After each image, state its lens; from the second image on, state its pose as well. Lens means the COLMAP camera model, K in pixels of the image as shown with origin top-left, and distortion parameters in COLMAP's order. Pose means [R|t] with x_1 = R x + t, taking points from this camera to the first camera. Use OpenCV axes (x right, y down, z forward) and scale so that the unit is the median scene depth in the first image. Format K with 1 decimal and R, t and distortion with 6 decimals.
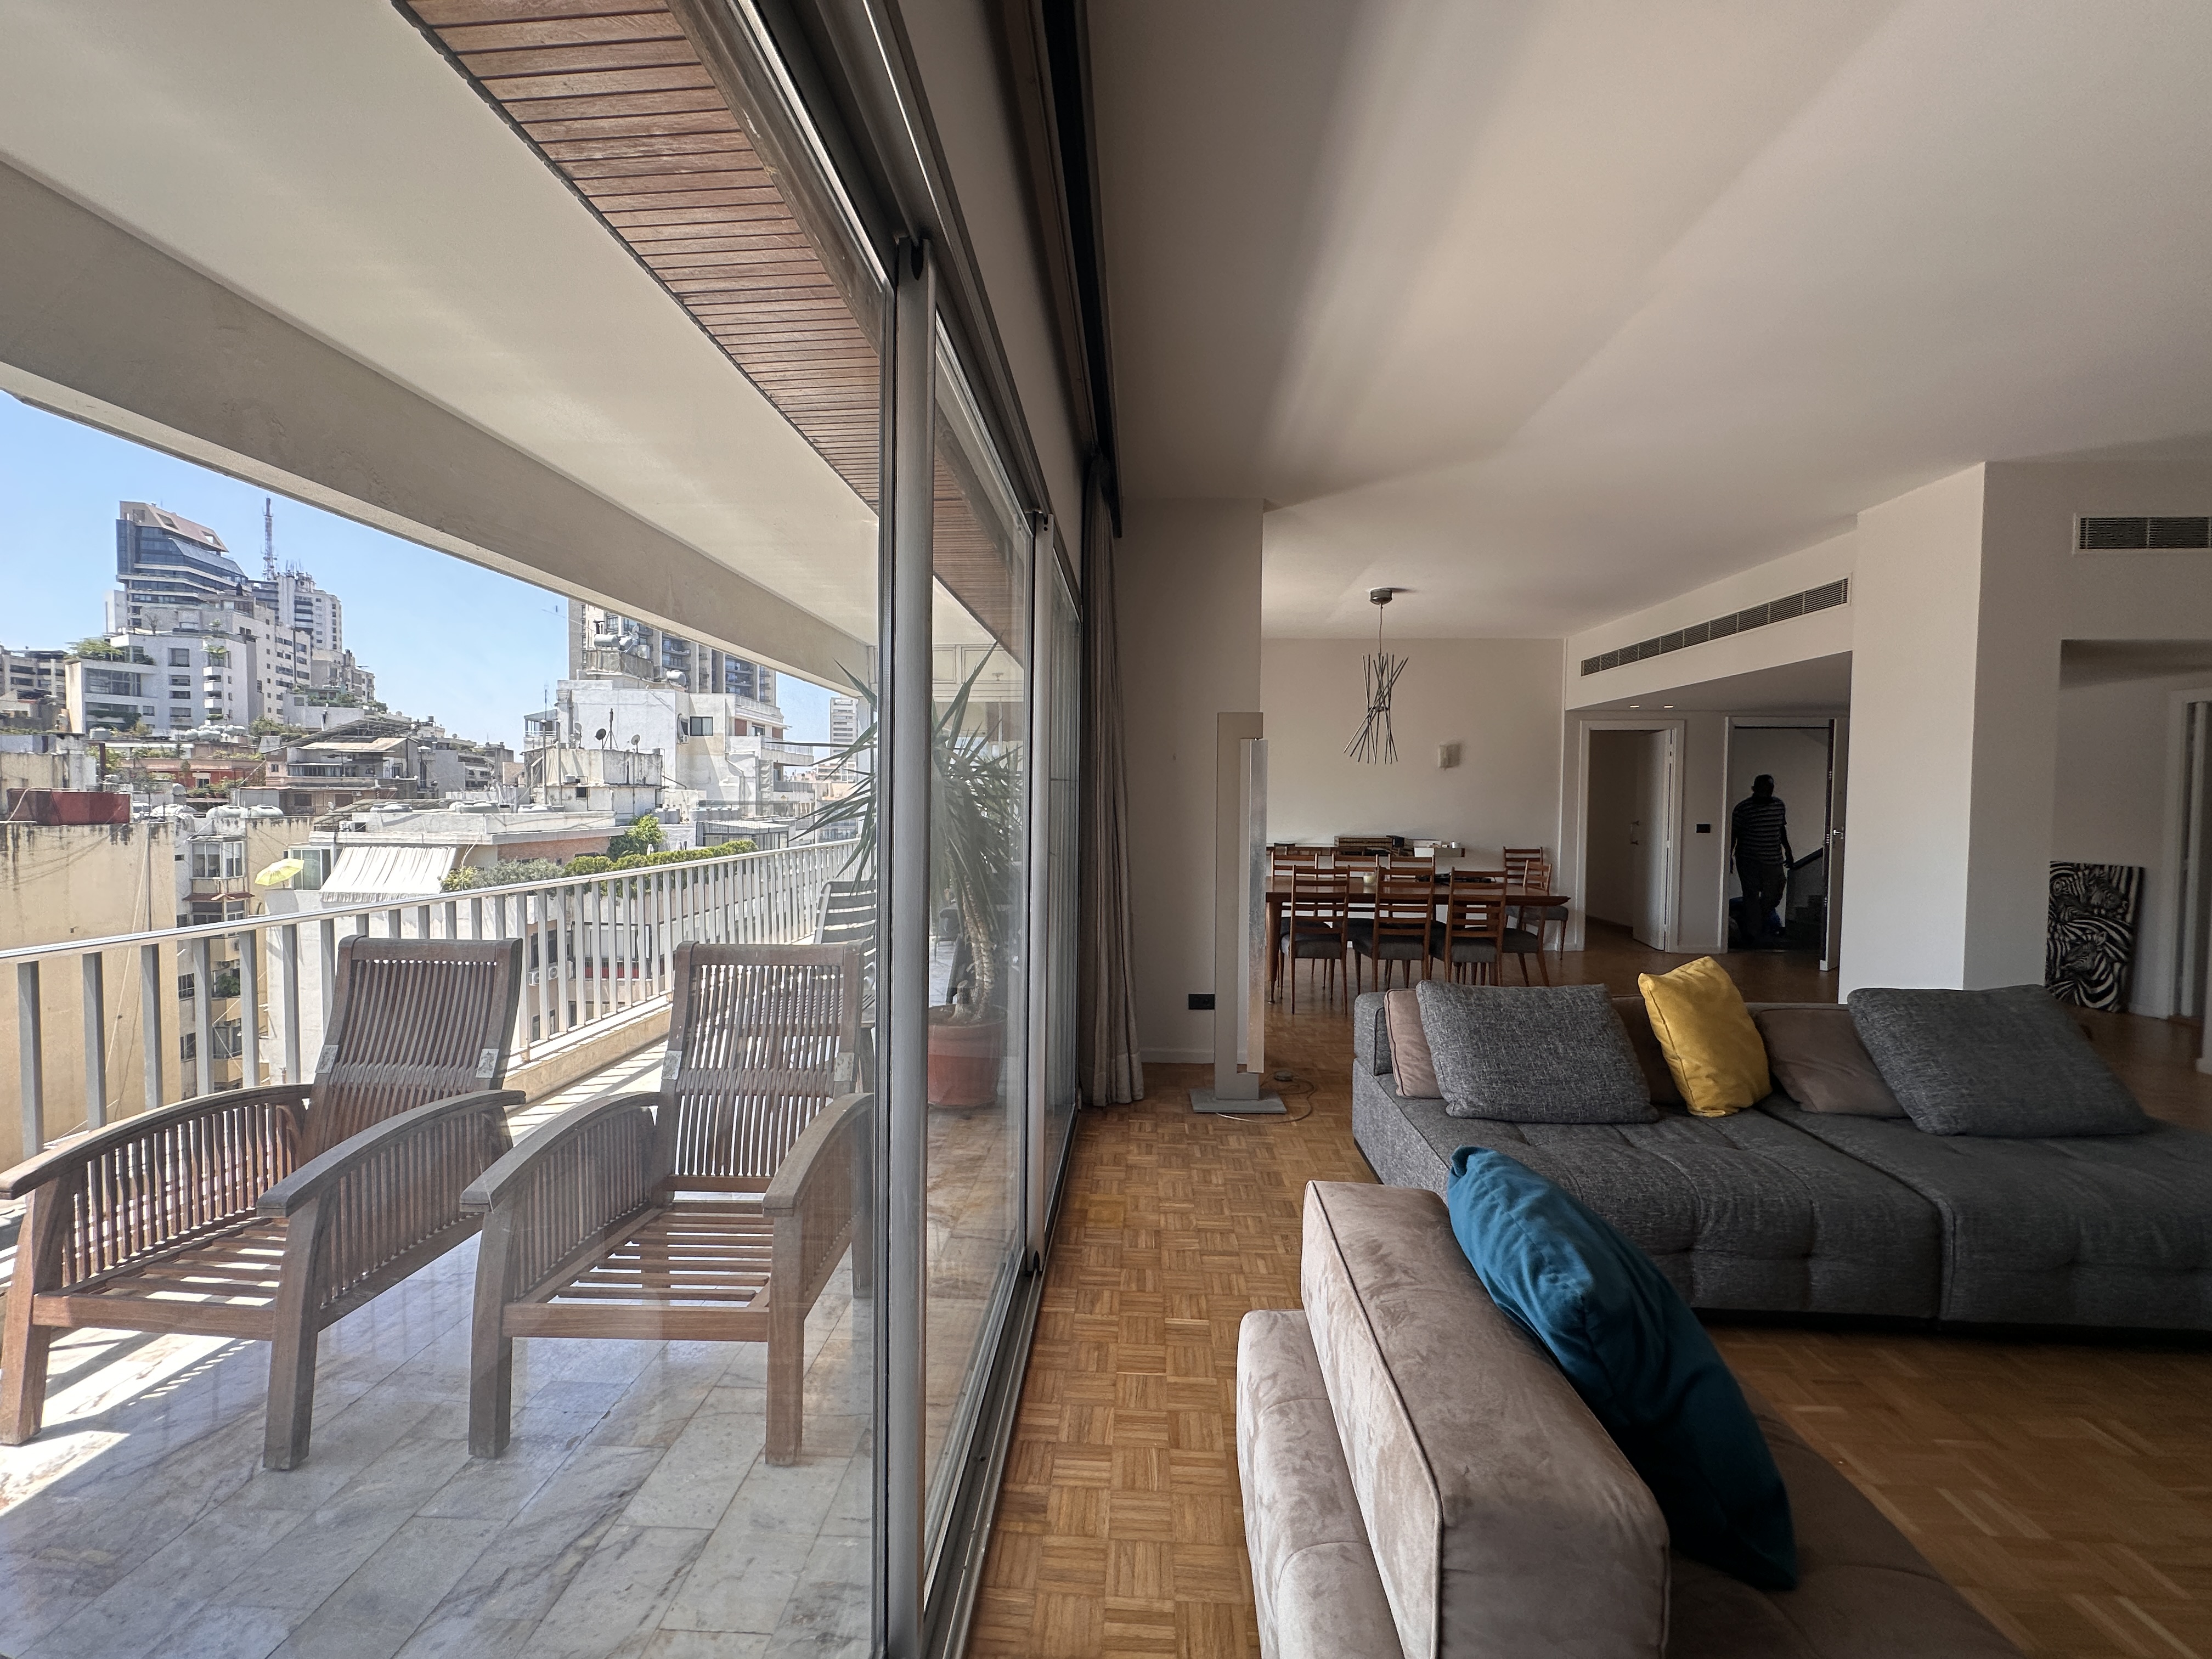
lens RADIAL K [[884.2, 0, 1103.2], [0, 884.2, 823.9], [0, 0, 1]] dist [-0.002764, 0.001352]
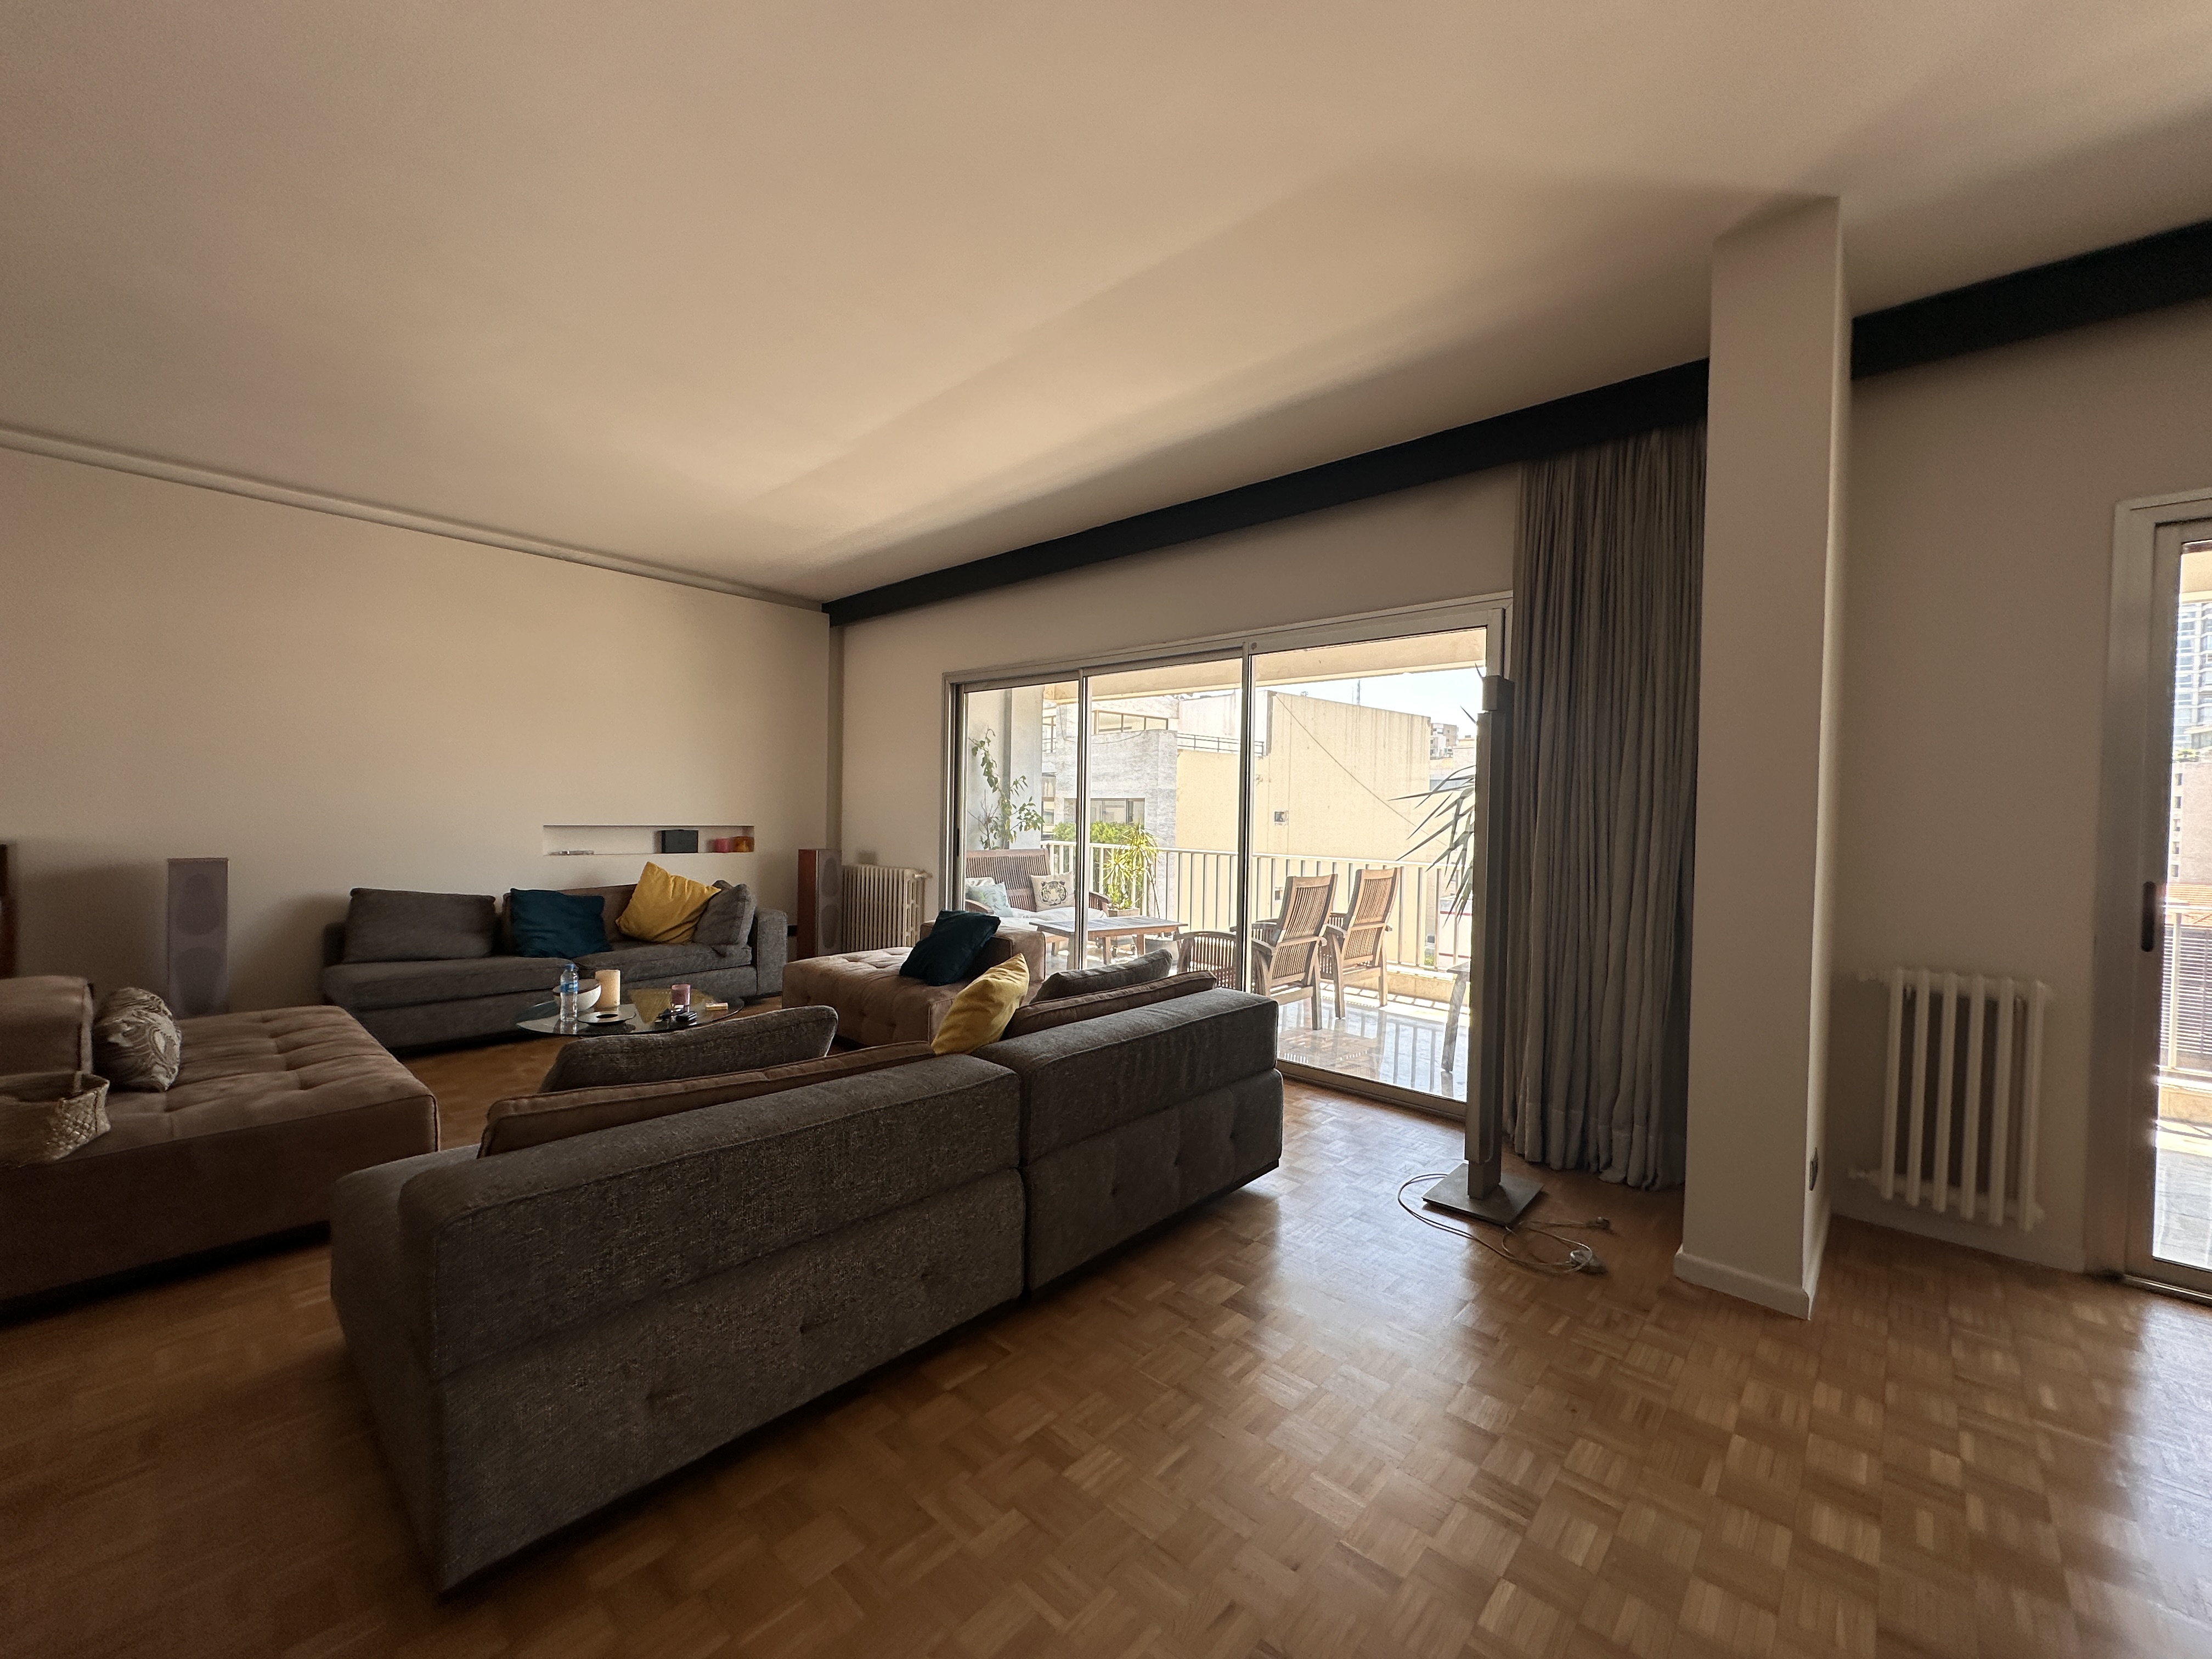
lens RADIAL K [[884.2, 0, 1100.3], [0, 884.2, 829.2], [0, 0, 1]] dist [-0.002764, 0.001352]
pose [[-0.642320, -0.010104, -0.766370, 1.287982], [-0.048846, 0.998420, 0.027775, -0.004482], [0.764878, 0.055274, -0.641799, 1.678206]]
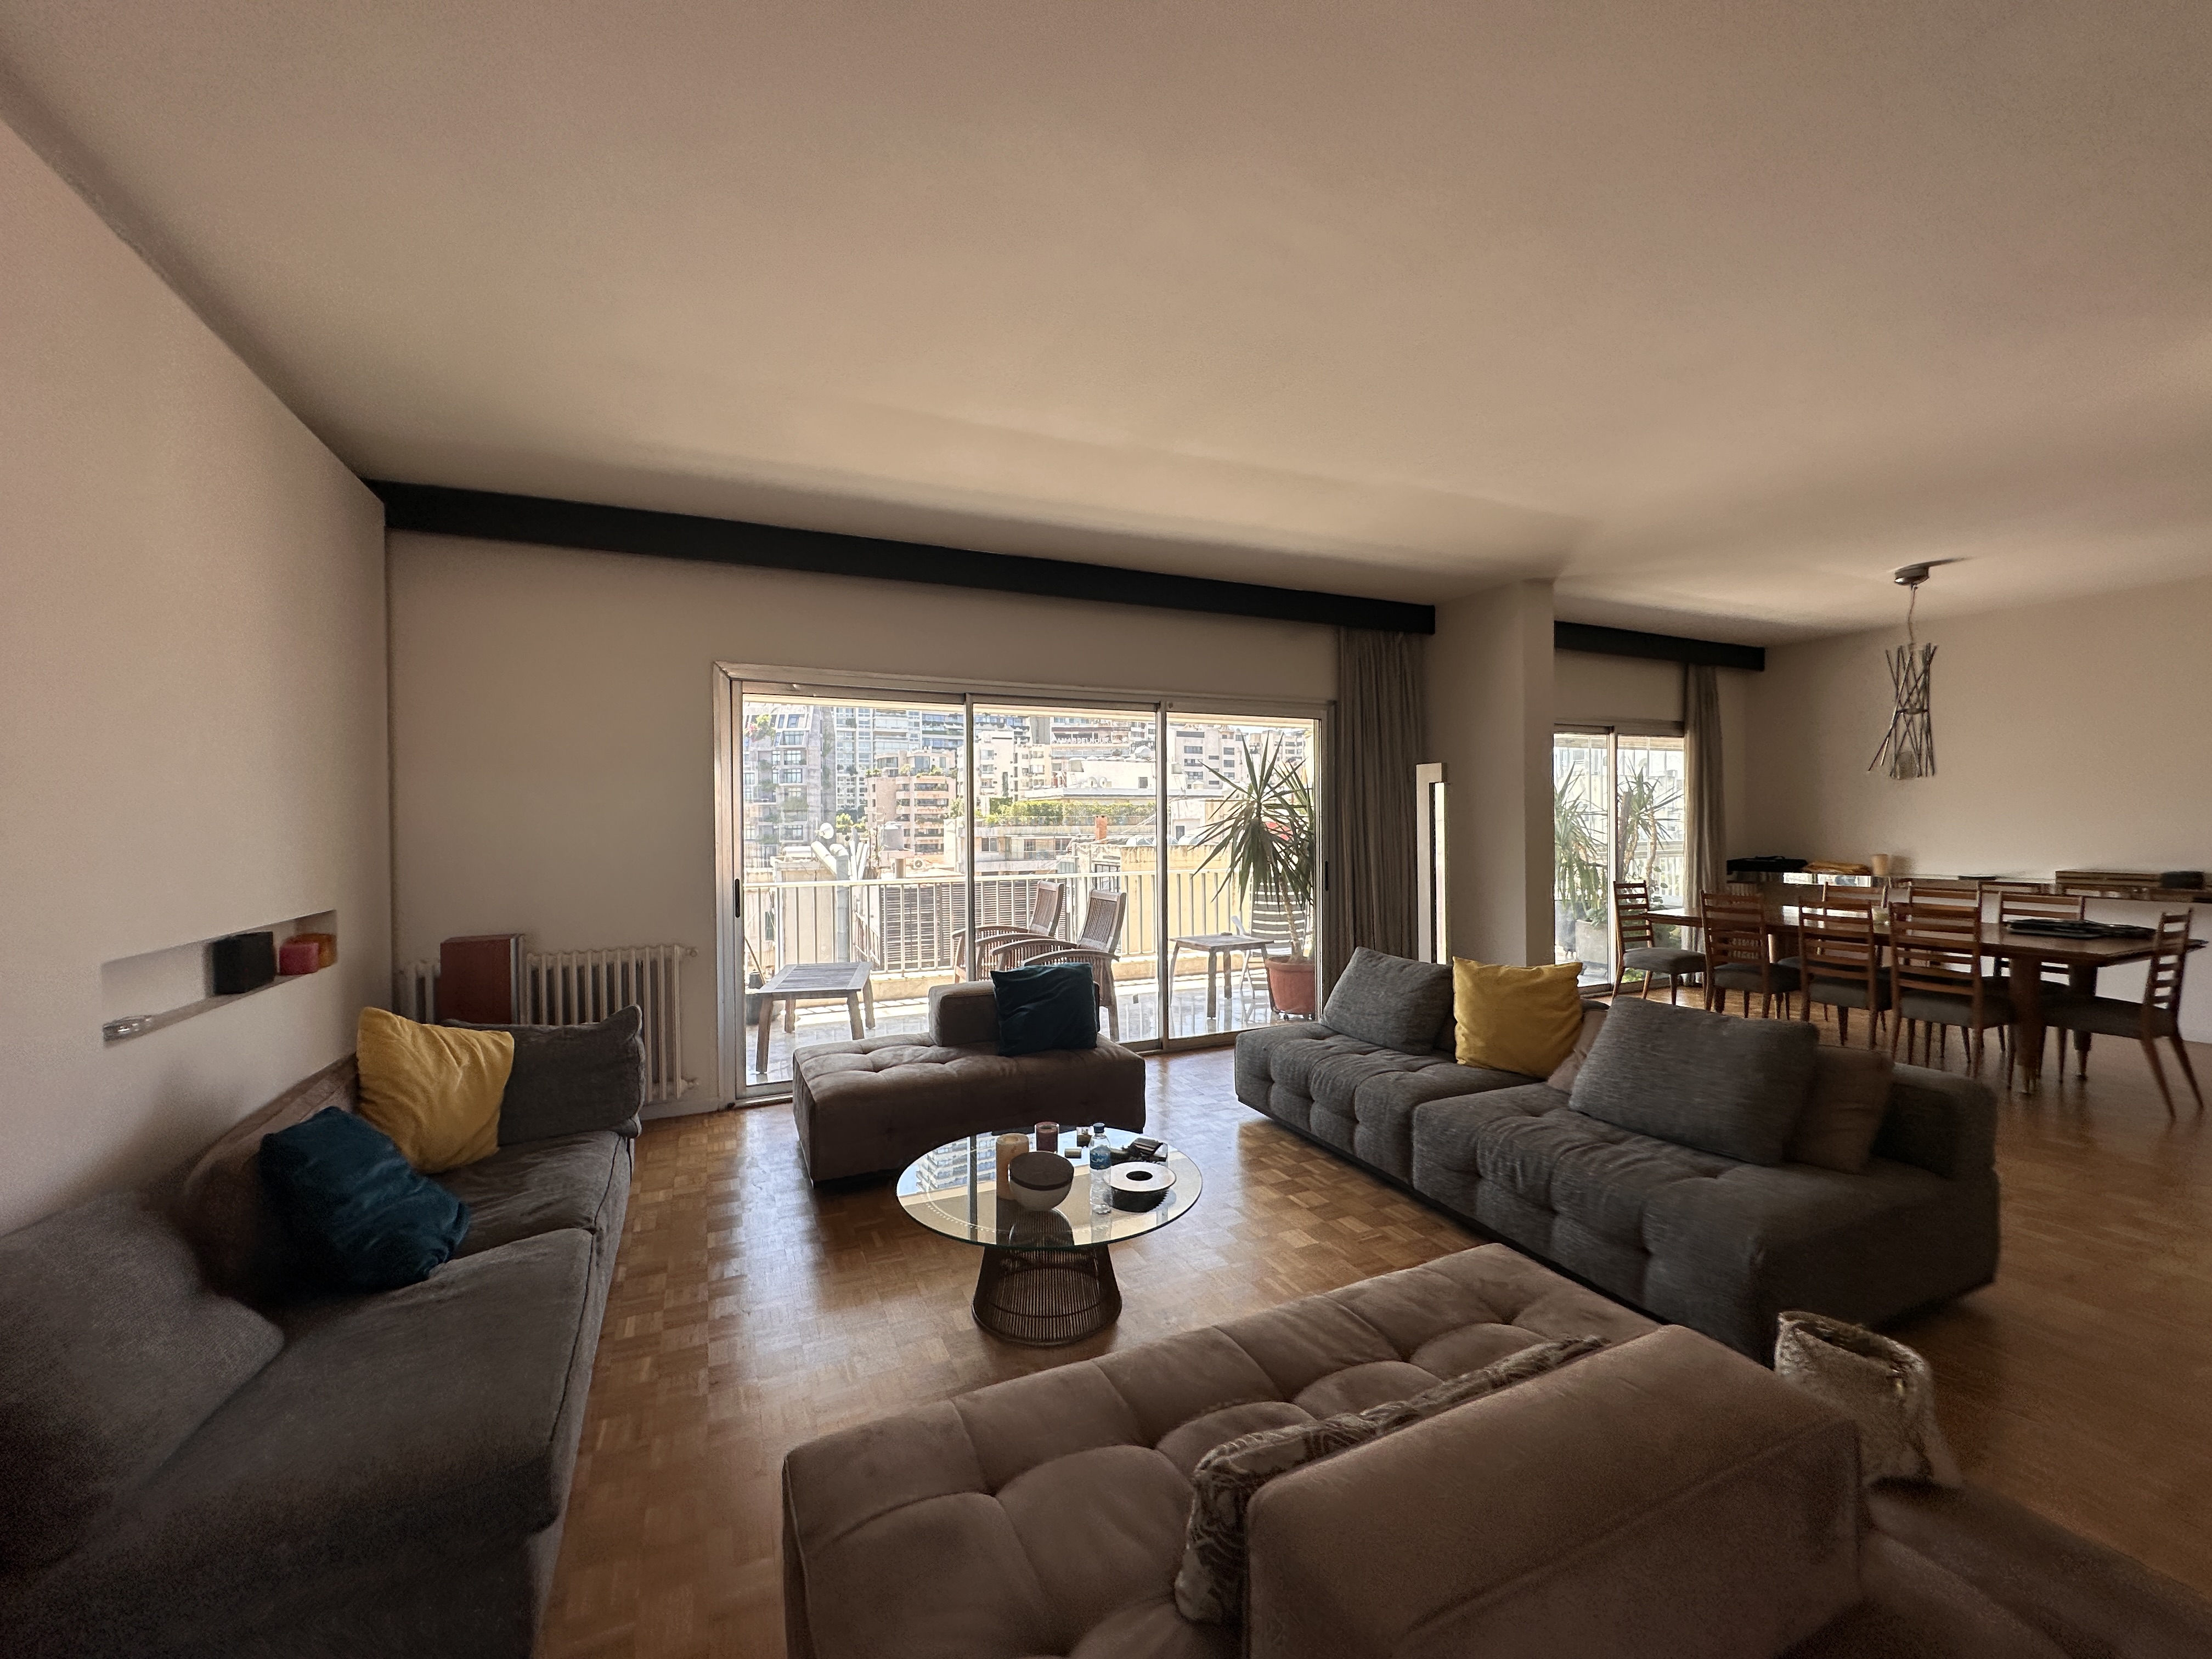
lens RADIAL K [[884.2, 0, 1109.8], [0, 884.2, 832.3], [0, 0, 1]] dist [-0.002764, 0.001352]
pose [[0.462878, -0.004539, -0.886410, 1.533473], [-0.009626, 0.999902, -0.010147, -0.004085], [0.886370, 0.013229, 0.462789, -0.092878]]
